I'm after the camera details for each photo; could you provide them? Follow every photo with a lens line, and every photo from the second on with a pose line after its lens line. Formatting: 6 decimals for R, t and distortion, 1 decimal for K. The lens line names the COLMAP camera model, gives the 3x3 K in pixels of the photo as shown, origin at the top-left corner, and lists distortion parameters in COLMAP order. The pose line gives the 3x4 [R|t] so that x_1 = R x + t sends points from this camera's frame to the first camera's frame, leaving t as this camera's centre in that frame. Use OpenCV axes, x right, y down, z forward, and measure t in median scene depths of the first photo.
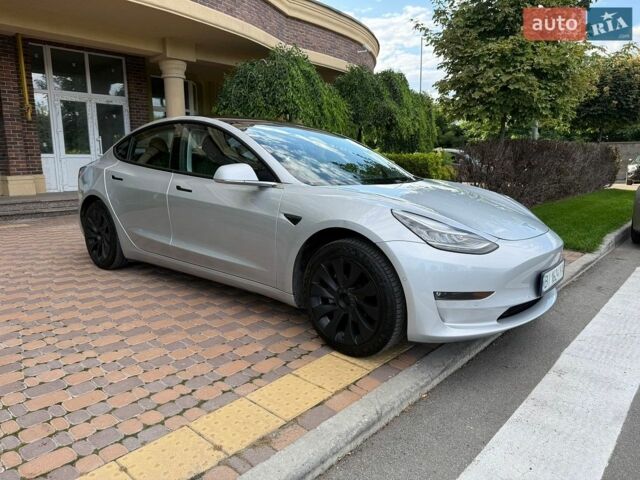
lens RADIAL K [[453.8, 0, 320.8], [0, 453.8, 242.5], [0, 0, 1]] dist [0.040953, -0.066362]
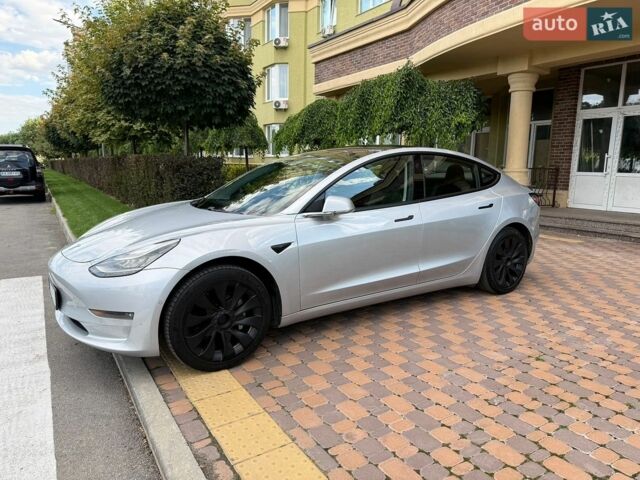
lens RADIAL K [[453.8, 0, 320.8], [0, 453.8, 242.5], [0, 0, 1]] dist [0.040953, -0.066362]
pose [[-0.284399, 0.157094, -0.945748, 1.112341], [-0.185313, 0.958871, 0.215000, -0.331154], [0.940626, 0.236405, -0.243590, 1.516735]]
